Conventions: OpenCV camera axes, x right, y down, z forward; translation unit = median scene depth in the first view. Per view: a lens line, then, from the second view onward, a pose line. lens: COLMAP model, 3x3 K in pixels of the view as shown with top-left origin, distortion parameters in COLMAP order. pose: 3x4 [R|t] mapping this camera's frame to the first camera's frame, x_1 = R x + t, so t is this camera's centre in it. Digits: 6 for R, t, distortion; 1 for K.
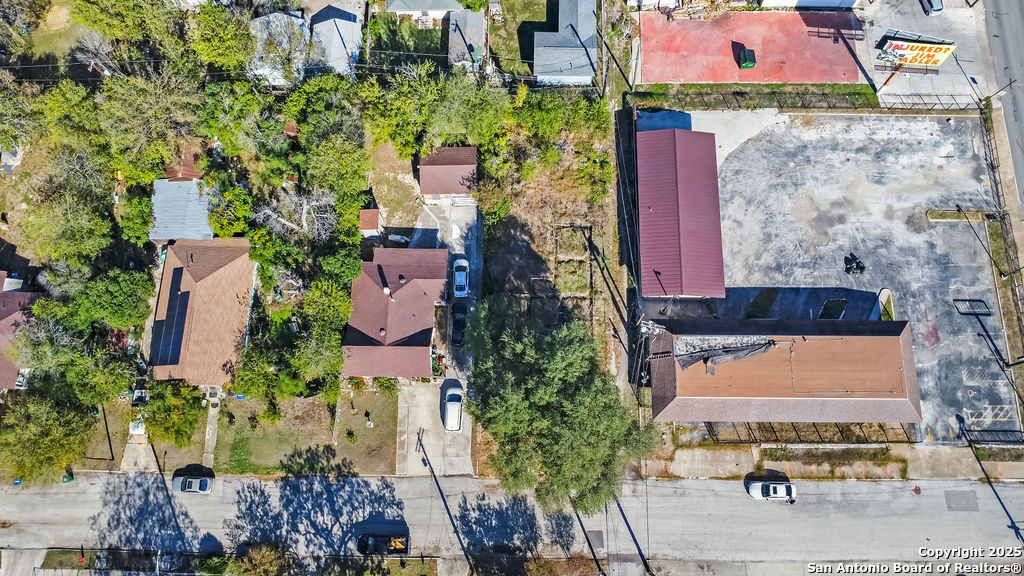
lens RADIAL K [[718.8, 0, 512.0], [0, 718.8, 288.0], [0, 0, 1]] dist [-0.007470, -0.042898]
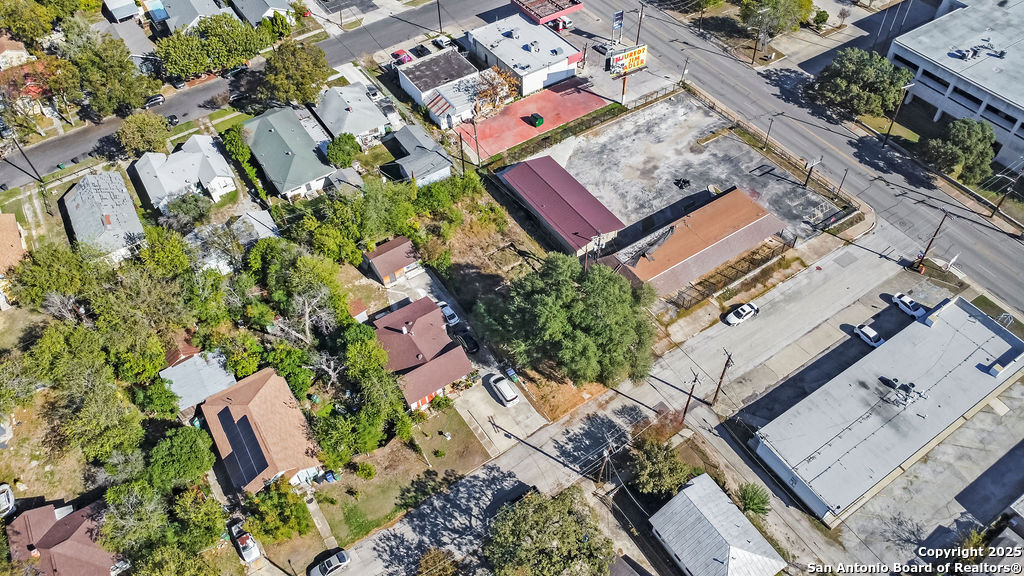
lens RADIAL K [[718.8, 0, 512.0], [0, 718.8, 288.0], [0, 0, 1]] dist [-0.007470, -0.042898]
pose [[0.829903, -0.429243, 0.356385, -0.420145], [0.539226, 0.781052, -0.314951, 0.420194], [-0.143165, 0.453551, 0.879656, -0.112276]]
